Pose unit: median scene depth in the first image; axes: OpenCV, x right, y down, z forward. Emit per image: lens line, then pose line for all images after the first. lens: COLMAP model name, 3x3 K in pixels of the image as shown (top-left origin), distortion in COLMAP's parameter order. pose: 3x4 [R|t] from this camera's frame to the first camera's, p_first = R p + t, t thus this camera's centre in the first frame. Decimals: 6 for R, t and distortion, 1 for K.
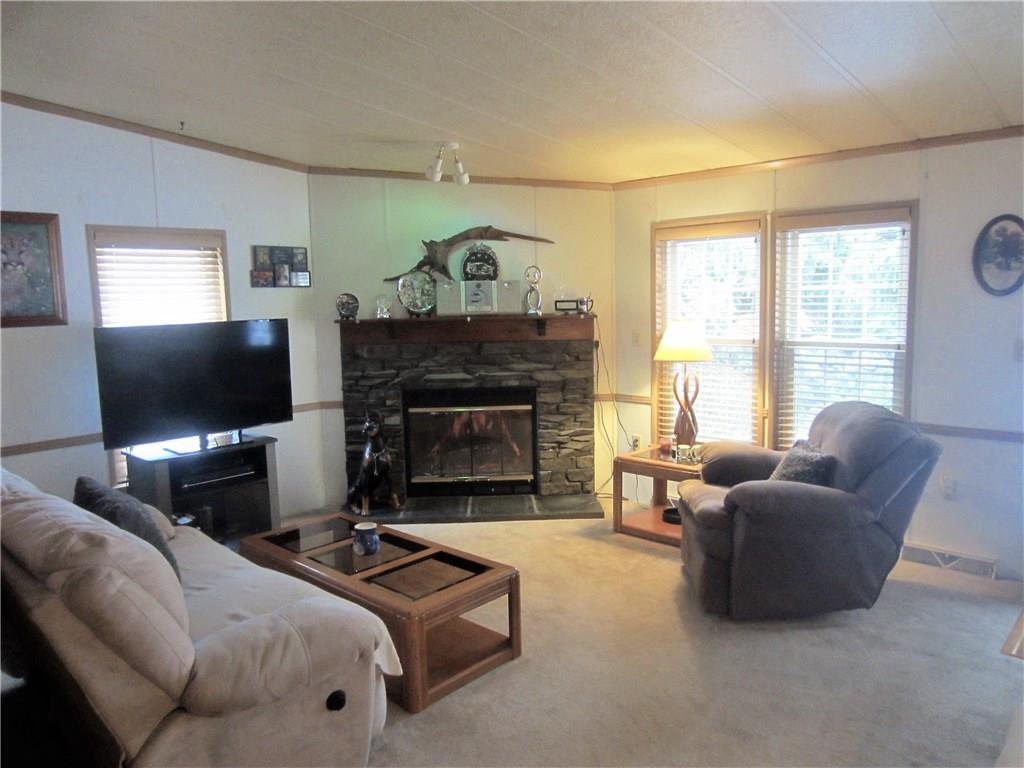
lens RADIAL K [[741.0, 0, 510.9], [0, 741.0, 385.4], [0, 0, 1]] dist [-0.035104, 0.013101]
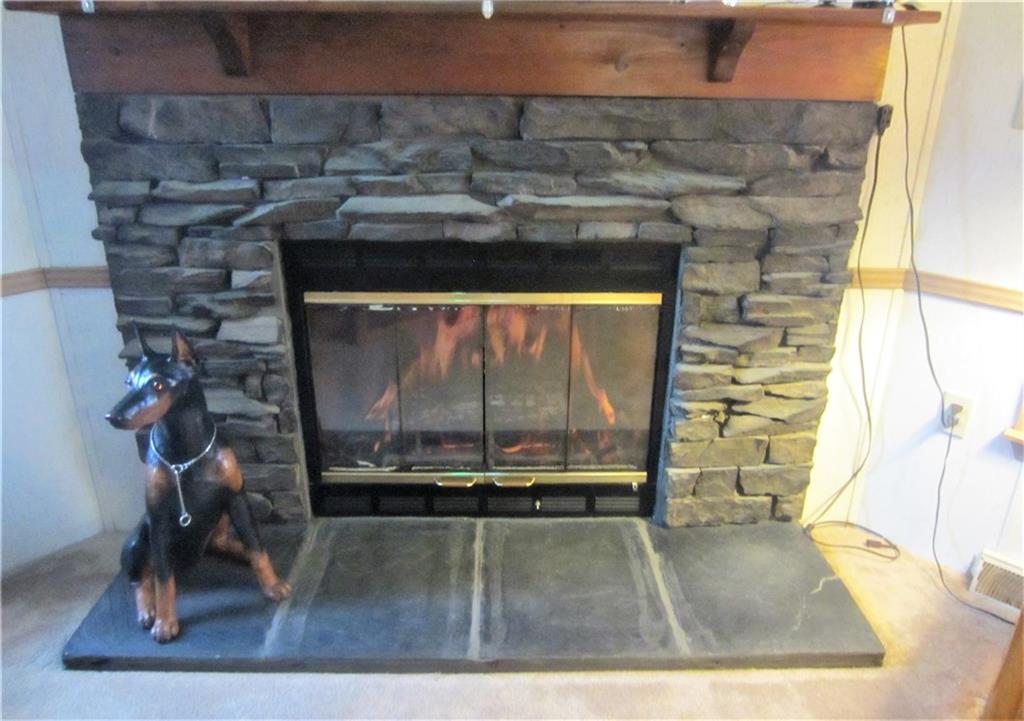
lens RADIAL K [[755.2, 0, 515.7], [0, 755.2, 350.3], [0, 0, 1]] dist [-0.024775, 0.000748]
pose [[0.999492, 0.031047, 0.007204, -0.042248], [-0.031855, 0.965768, 0.257444, -0.036588], [0.001036, -0.257543, 0.966266, 0.661314]]
